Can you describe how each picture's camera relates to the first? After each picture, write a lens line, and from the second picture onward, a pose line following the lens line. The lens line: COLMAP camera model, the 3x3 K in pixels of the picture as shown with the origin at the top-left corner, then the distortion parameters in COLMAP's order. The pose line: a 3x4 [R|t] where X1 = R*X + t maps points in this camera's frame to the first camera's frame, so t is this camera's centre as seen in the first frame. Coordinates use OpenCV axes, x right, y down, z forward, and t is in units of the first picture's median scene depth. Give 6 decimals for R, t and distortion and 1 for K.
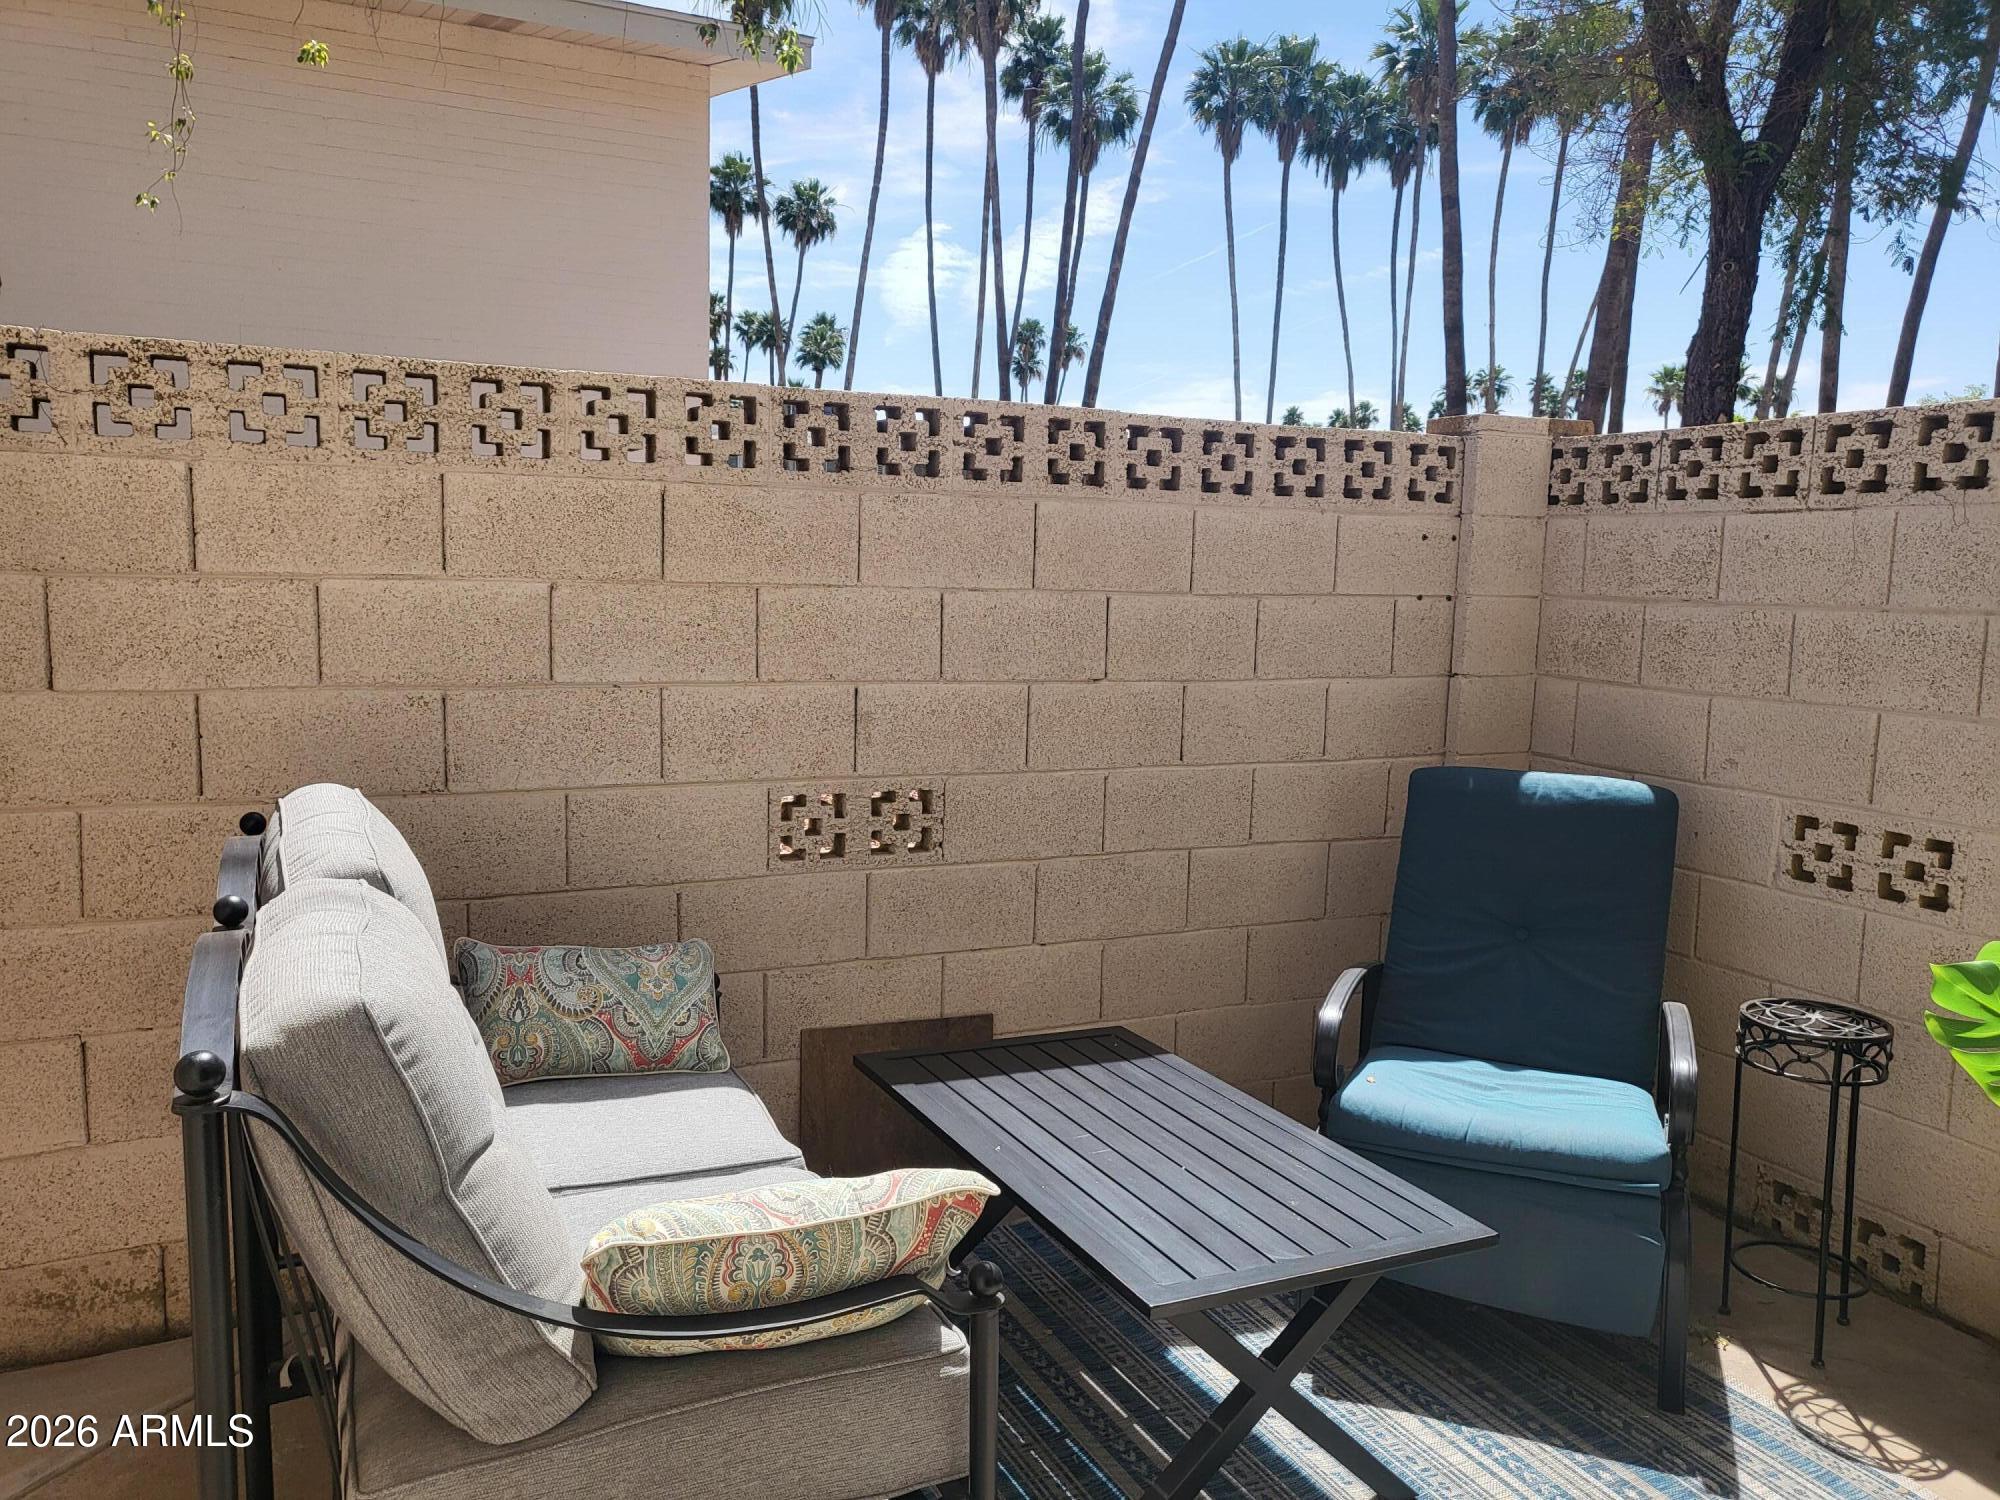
lens RADIAL K [[1537.7, 0, 1000.0], [0, 1537.7, 750.0], [0, 0, 1]] dist [0.020401, 0.013915]
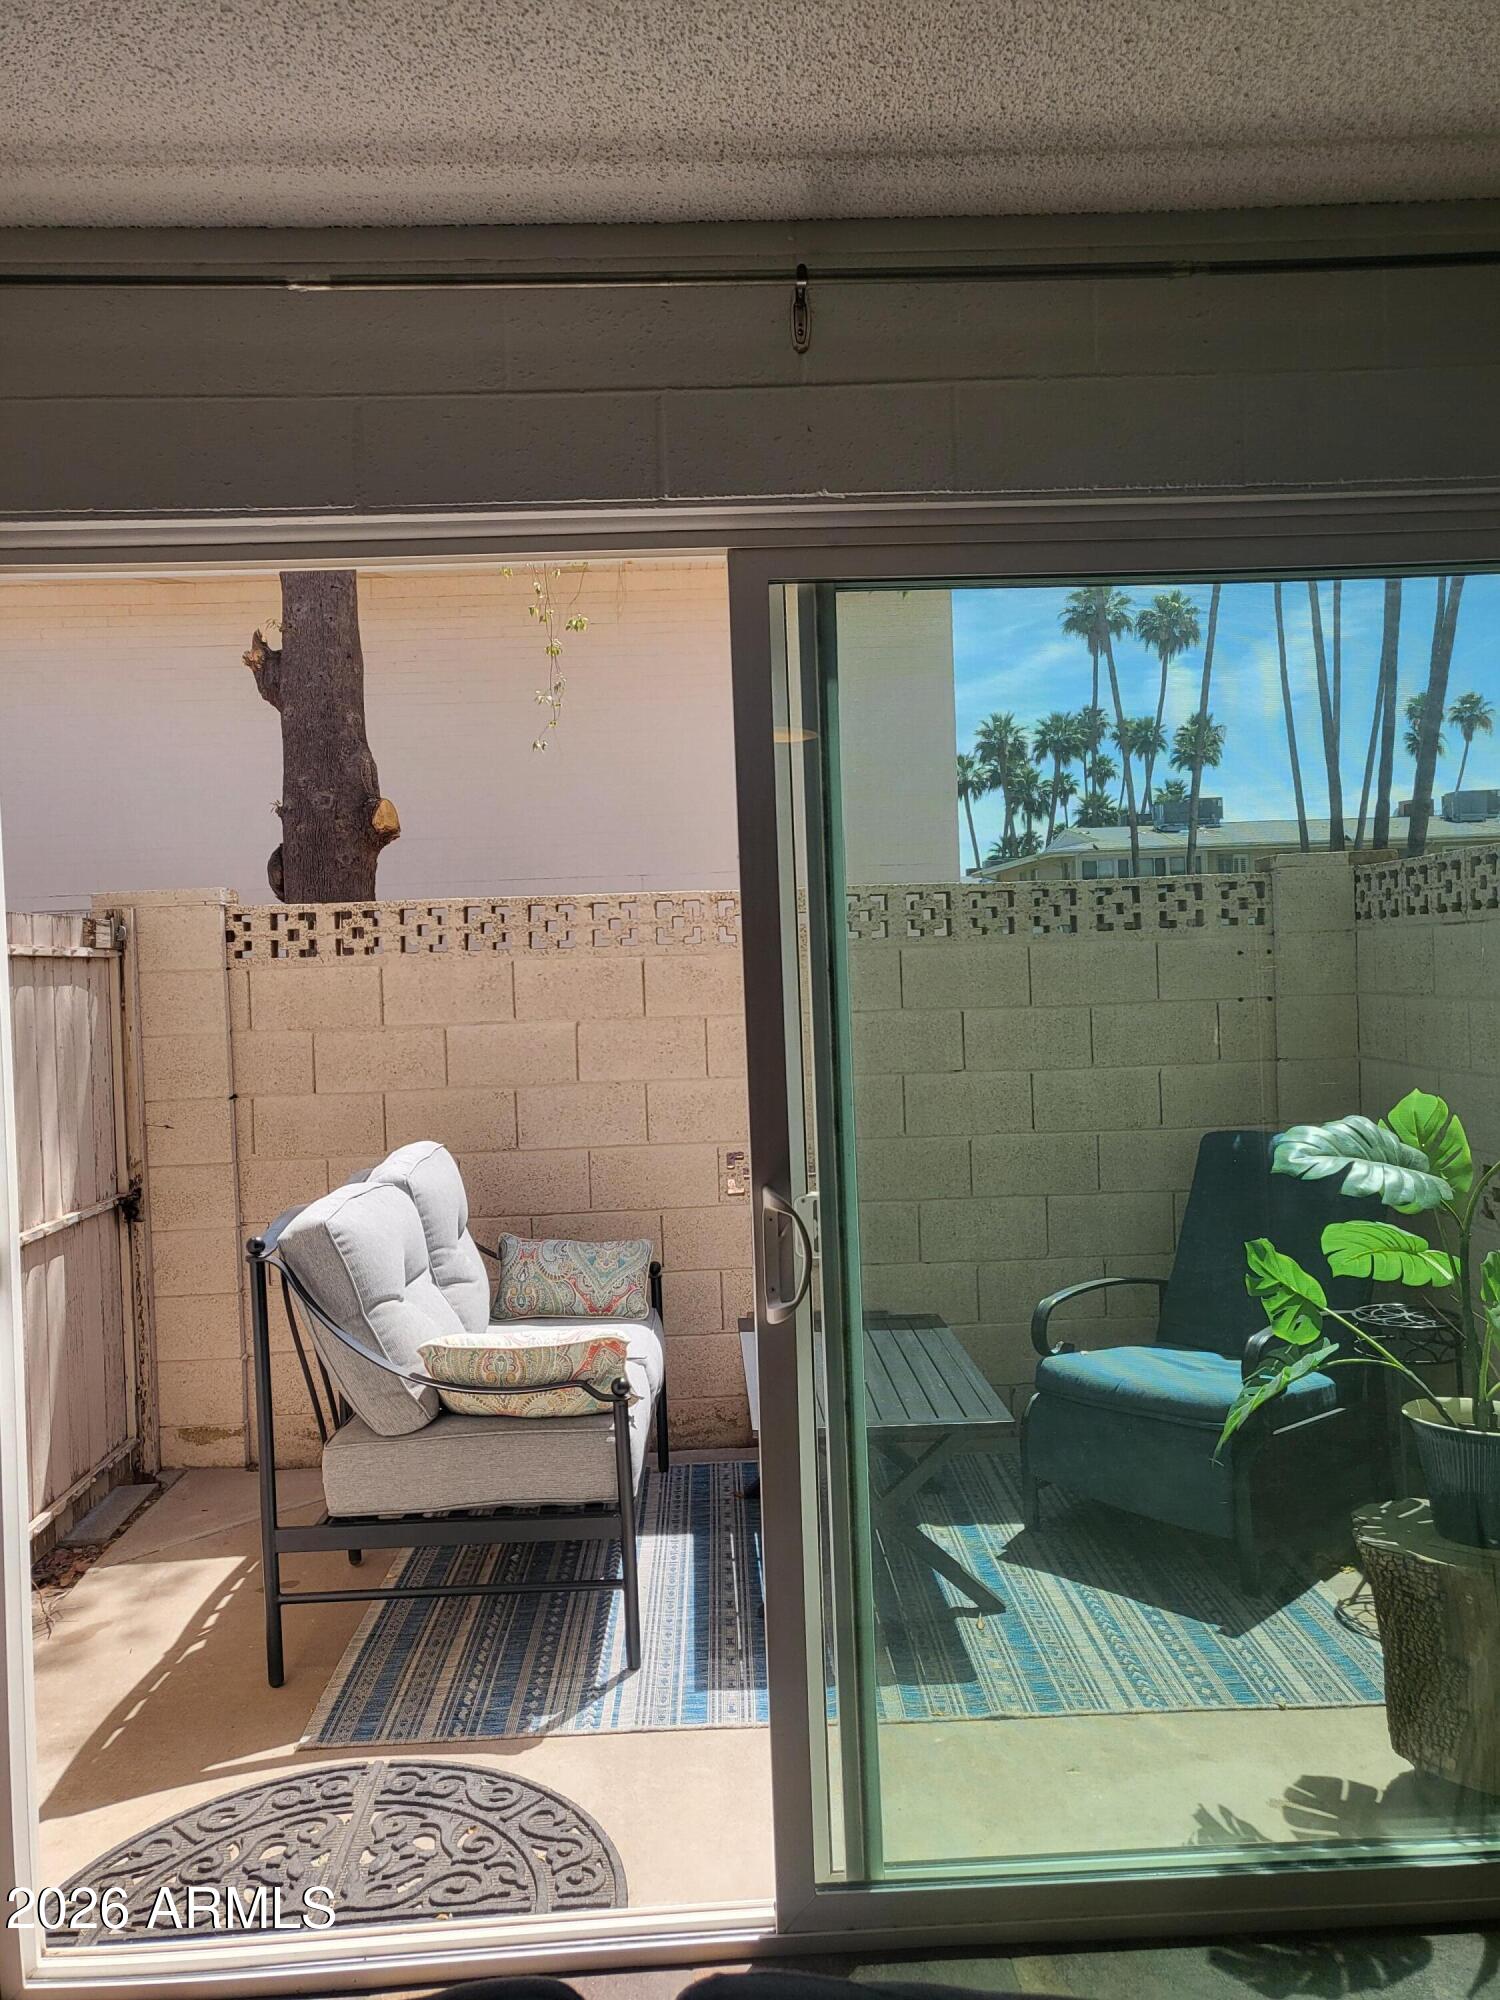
lens RADIAL K [[1537.7, 0, 758.6], [0, 1537.7, 990.8], [0, 0, 1]] dist [0.020401, 0.013915]
pose [[0.914703, -0.049237, -0.401115, 0.549181], [0.006911, 0.994311, -0.106294, 0.034726], [0.404067, 0.094455, 0.909840, -0.419750]]
